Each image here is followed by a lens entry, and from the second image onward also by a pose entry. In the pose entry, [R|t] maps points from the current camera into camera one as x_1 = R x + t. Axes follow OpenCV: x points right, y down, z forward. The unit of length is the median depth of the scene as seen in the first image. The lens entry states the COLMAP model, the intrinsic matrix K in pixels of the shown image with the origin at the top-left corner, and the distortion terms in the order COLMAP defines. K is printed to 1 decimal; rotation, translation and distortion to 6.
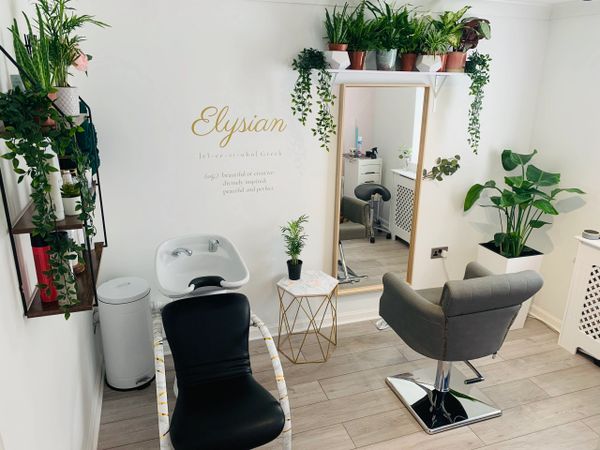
lens RADIAL K [[467.2, 0, 300.0], [0, 467.2, 225.0], [0, 0, 1]] dist [0.006049, -0.002292]
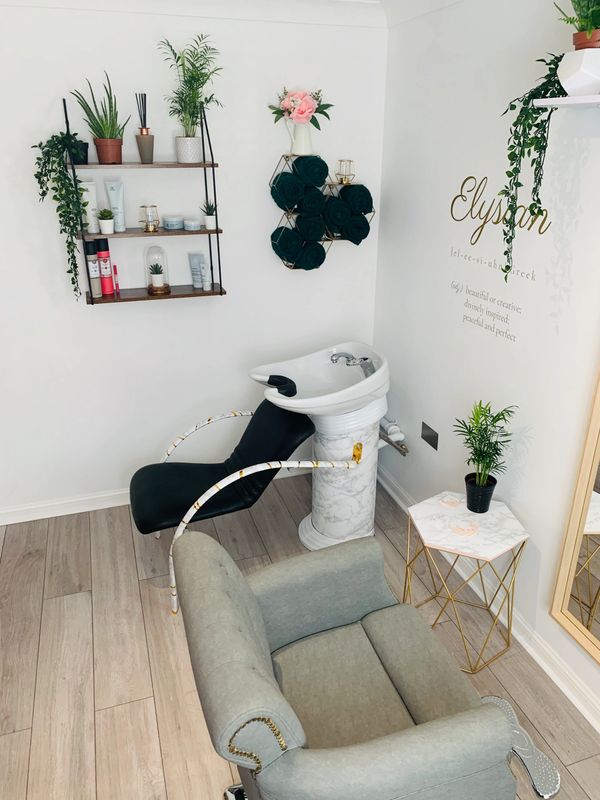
lens RADIAL K [[622.9, 0, 300.0], [0, 622.9, 400.0], [0, 0, 1]] dist [0.006049, -0.002292]
pose [[-0.013508, 0.375052, -0.926905, 0.678436], [-0.278058, 0.889018, 0.363774, -0.220936], [0.960469, 0.262647, 0.092277, 0.761871]]
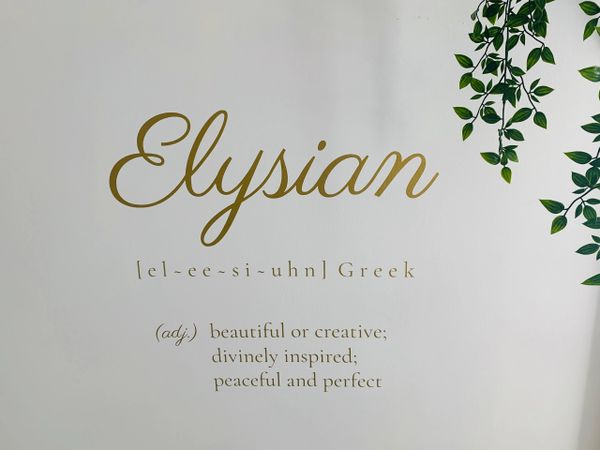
lens RADIAL K [[467.2, 0, 300.0], [0, 467.2, 225.0], [0, 0, 1]] dist [0.006049, -0.002292]
pose [[0.925862, 0.058346, -0.373331, 0.001615], [-0.081639, 0.995559, -0.046872, -0.170747], [0.368938, 0.073875, 0.926513, 0.741310]]
